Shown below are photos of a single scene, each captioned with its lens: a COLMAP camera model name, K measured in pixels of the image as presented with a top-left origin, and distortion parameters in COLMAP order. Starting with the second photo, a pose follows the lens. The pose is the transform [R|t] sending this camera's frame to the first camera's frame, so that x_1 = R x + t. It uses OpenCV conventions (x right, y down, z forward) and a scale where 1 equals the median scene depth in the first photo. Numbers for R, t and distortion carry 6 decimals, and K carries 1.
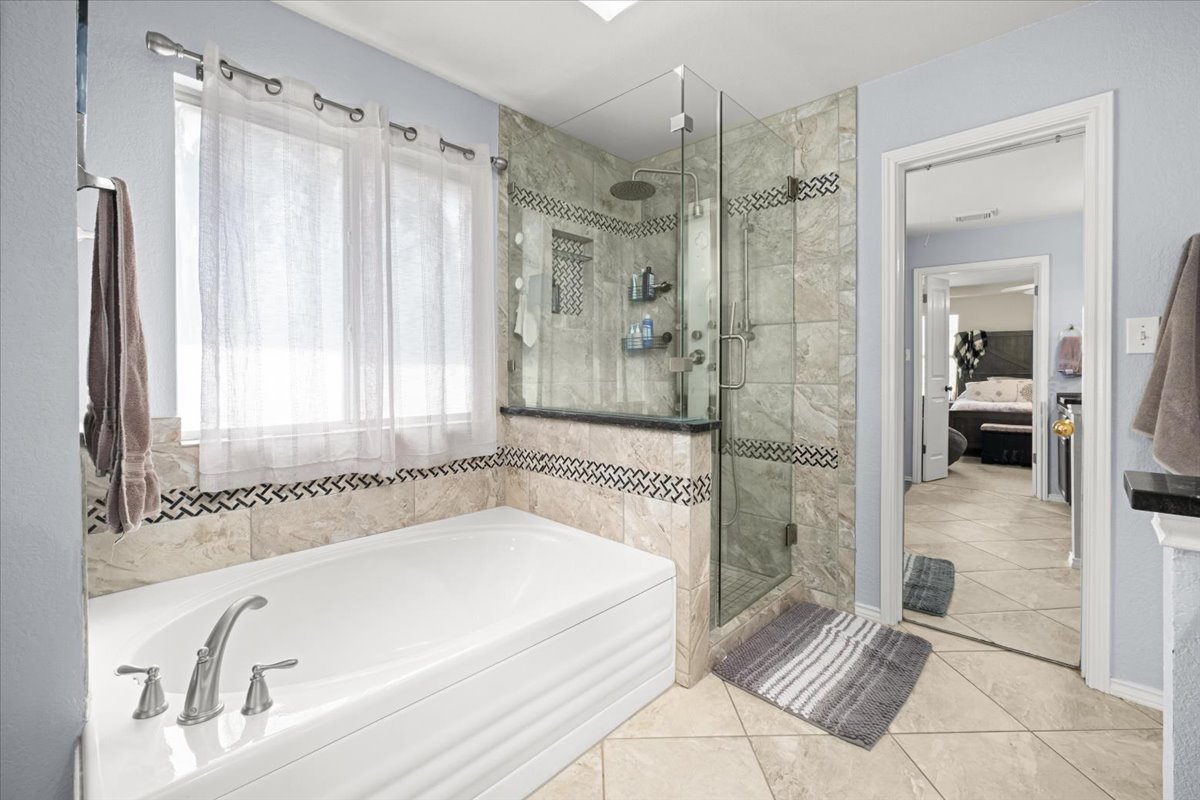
lens RADIAL K [[518.1, 0, 560.8], [0, 518.1, 371.4], [0, 0, 1]] dist [-0.021363, 0.005904]
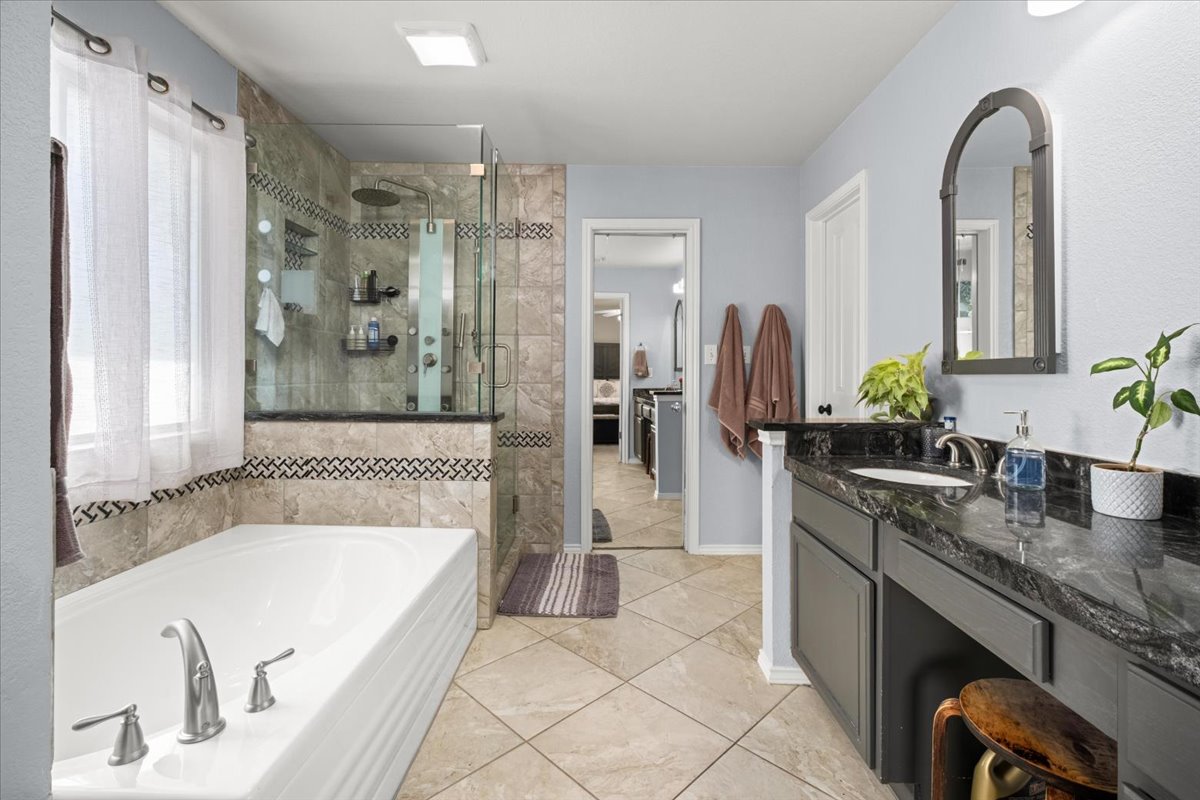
lens RADIAL K [[518.1, 0, 605.0], [0, 518.1, 366.5], [0, 0, 1]] dist [-0.021363, 0.005904]
pose [[0.730740, 0.012216, 0.682547, -0.277440], [-0.003152, 0.999890, -0.014521, 0.000792], [-0.682649, 0.008460, 0.730698, -0.071988]]
